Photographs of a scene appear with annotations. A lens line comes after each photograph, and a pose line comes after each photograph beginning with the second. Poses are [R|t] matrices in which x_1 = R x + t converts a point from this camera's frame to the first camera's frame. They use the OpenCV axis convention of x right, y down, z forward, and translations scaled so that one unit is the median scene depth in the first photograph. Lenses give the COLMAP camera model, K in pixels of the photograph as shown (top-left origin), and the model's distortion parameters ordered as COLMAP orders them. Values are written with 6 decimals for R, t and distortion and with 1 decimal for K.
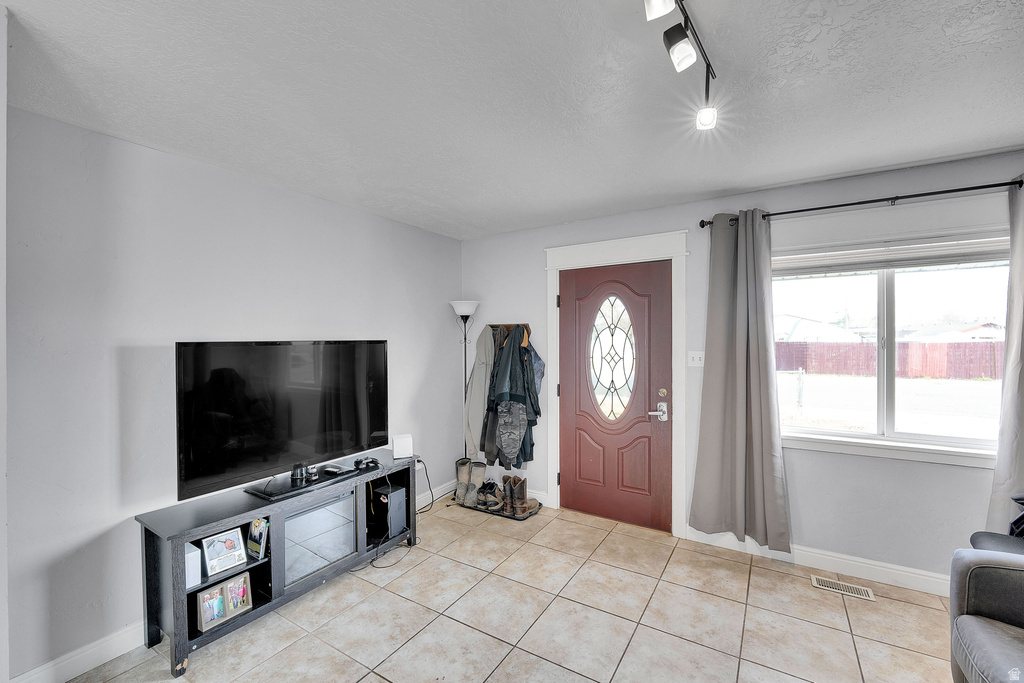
lens RADIAL K [[425.2, 0, 512.0], [0, 425.2, 341.5], [0, 0, 1]] dist [-0.004078, -0.001133]
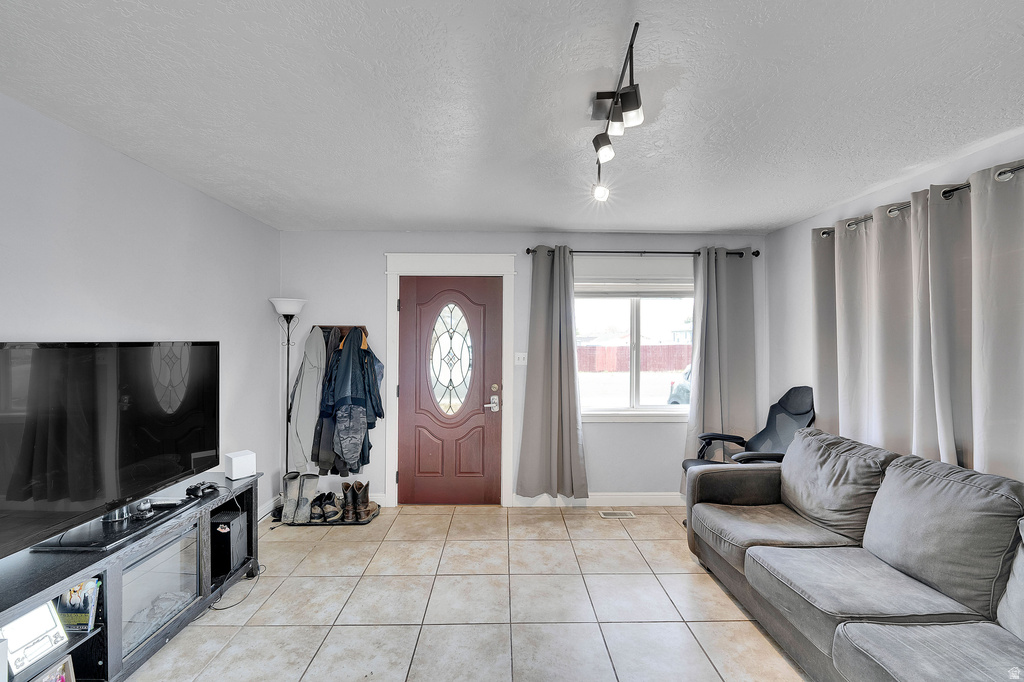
lens RADIAL K [[430.2, 0, 512.0], [0, 430.2, 341.0], [0, 0, 1]] dist [-0.001656, -0.000796]
pose [[0.836602, 0.009094, 0.547735, -0.284526], [-0.005076, 0.999948, -0.008850, 0.000239], [-0.547787, 0.004624, 0.836605, -0.035259]]
